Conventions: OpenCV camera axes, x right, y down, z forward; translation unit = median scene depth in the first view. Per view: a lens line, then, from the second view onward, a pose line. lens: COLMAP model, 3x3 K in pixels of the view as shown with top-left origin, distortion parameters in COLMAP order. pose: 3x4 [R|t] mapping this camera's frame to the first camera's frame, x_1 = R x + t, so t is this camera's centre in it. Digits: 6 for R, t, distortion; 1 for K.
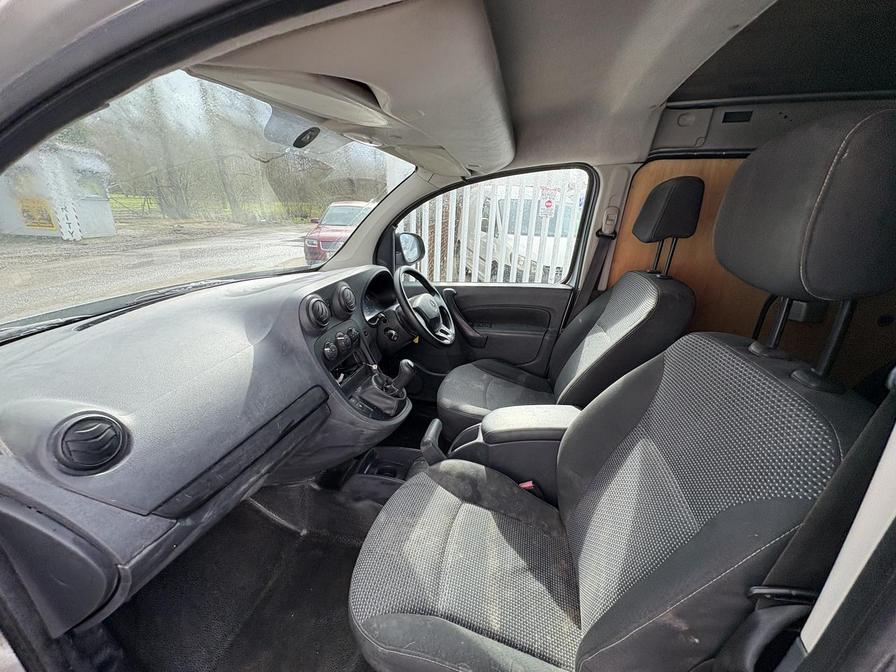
lens RADIAL K [[356.6, 0, 448.2], [0, 356.6, 336.1], [0, 0, 1]] dist [-0.001430, 0.000018]
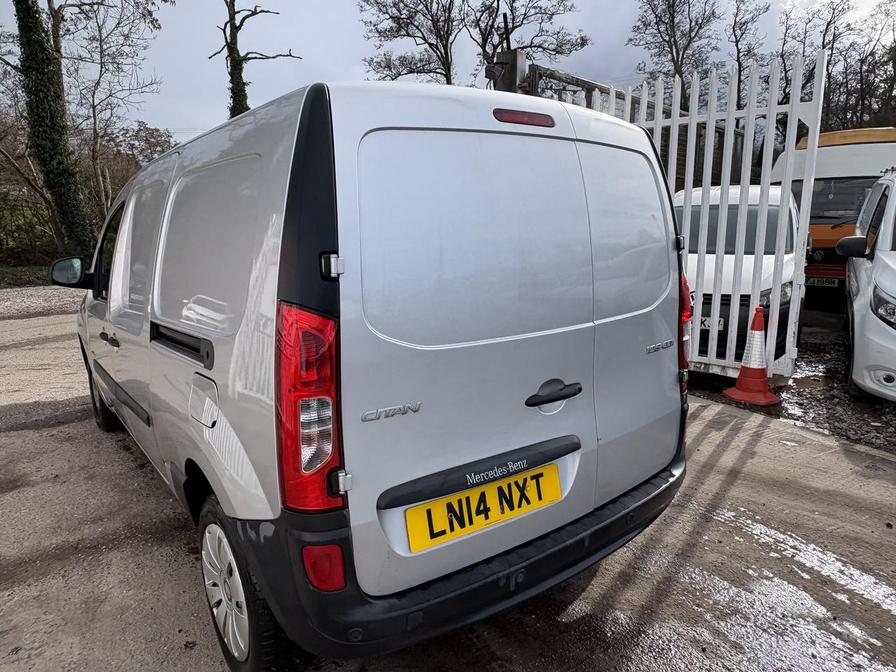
lens RADIAL K [[586.2, 0, 450.3], [0, 586.2, 332.8], [0, 0, 1]] dist [-0.001275, 0.001704]
pose [[0.762415, 0.074603, -0.642773, 0.491978], [-0.176388, 0.979676, -0.095515, 0.062419], [0.622584, 0.186199, 0.760079, -0.147802]]
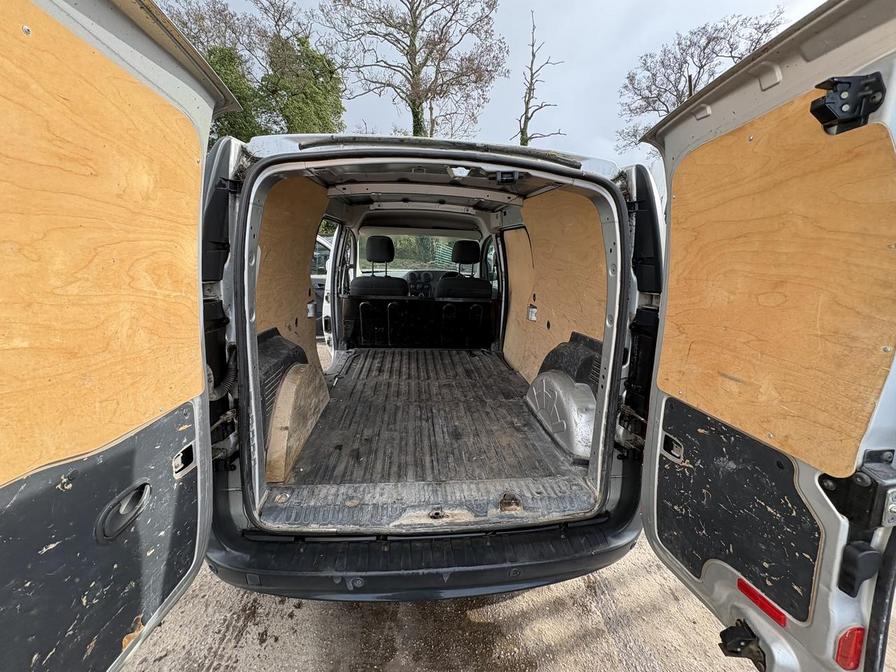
lens RADIAL K [[357.8, 0, 450.0], [0, 357.8, 333.8], [0, 0, 1]] dist [0.001374, 0.000115]
pose [[0.311566, 0.222922, -0.923706, 0.508157], [-0.346982, 0.931656, 0.107803, -0.005971], [0.884607, 0.286921, 0.367622, 0.007111]]
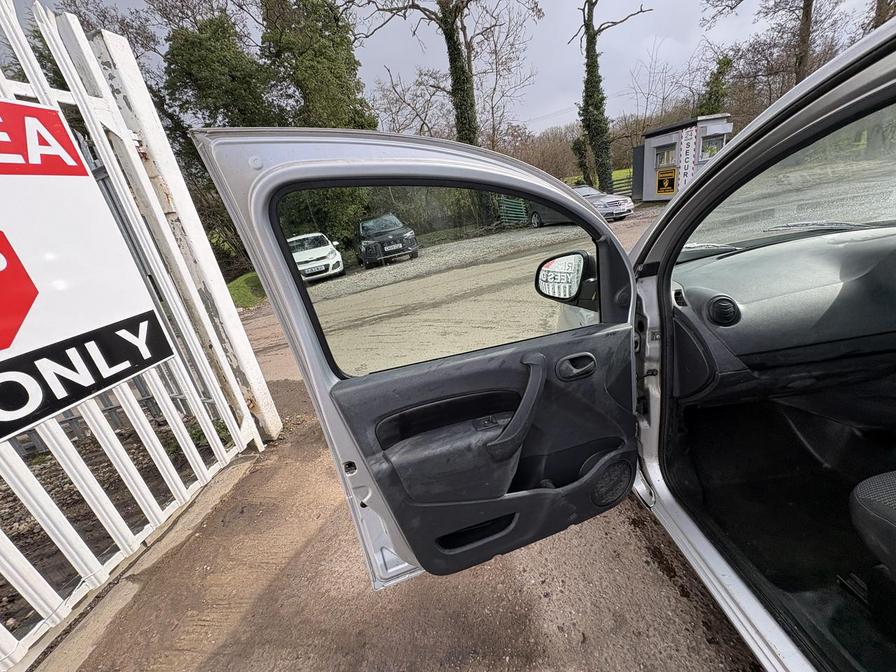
lens RADIAL K [[353.4, 0, 446.9], [0, 353.4, 336.6], [0, 0, 1]] dist [-0.000392, -0.000158]
pose [[0.224925, 0.273874, -0.935095, 0.045229], [-0.157178, 0.957315, 0.242575, 0.016729], [0.961615, 0.092415, 0.258371, -0.082585]]
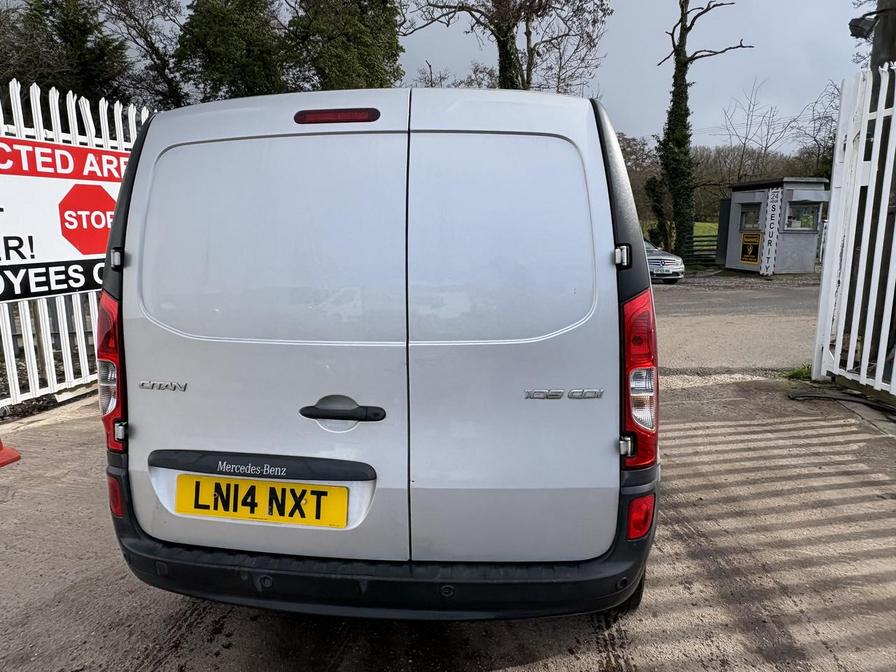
lens RADIAL K [[586.2, 0, 450.3], [0, 586.2, 332.8], [0, 0, 1]] dist [-0.001275, 0.001704]
pose [[0.105412, 0.134706, -0.985263, 0.592164], [-0.321917, 0.942054, 0.094357, -0.006810], [0.940881, 0.307226, 0.142668, 0.067026]]
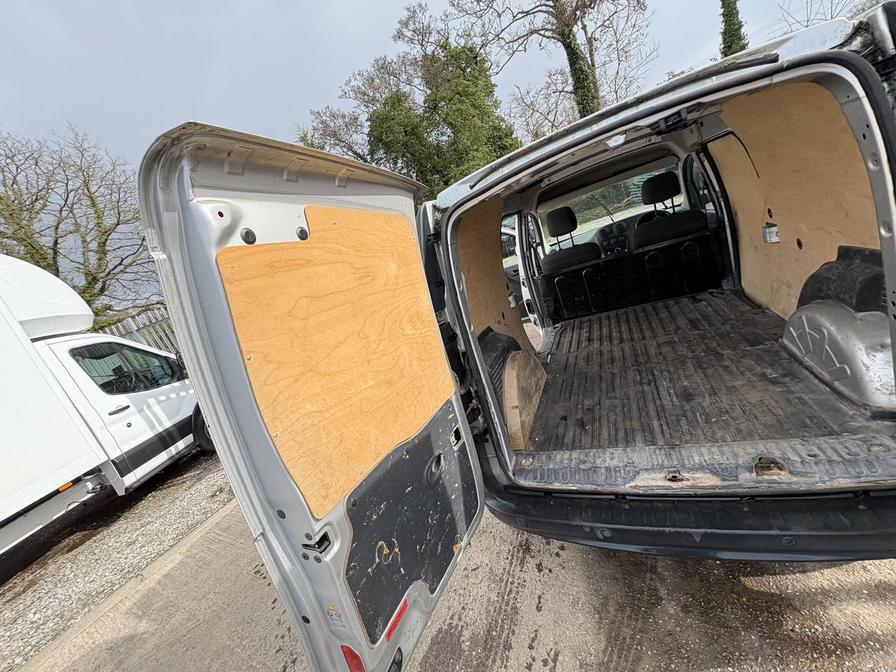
lens RADIAL K [[357.1, 0, 447.3], [0, 357.1, 335.3], [0, 0, 1]] dist [-0.000493, -0.000028]
pose [[-0.178484, 0.292895, -0.939338, 0.528991], [0.003166, 0.954833, 0.297125, -0.022216], [0.983938, 0.050057, -0.171350, 0.007710]]
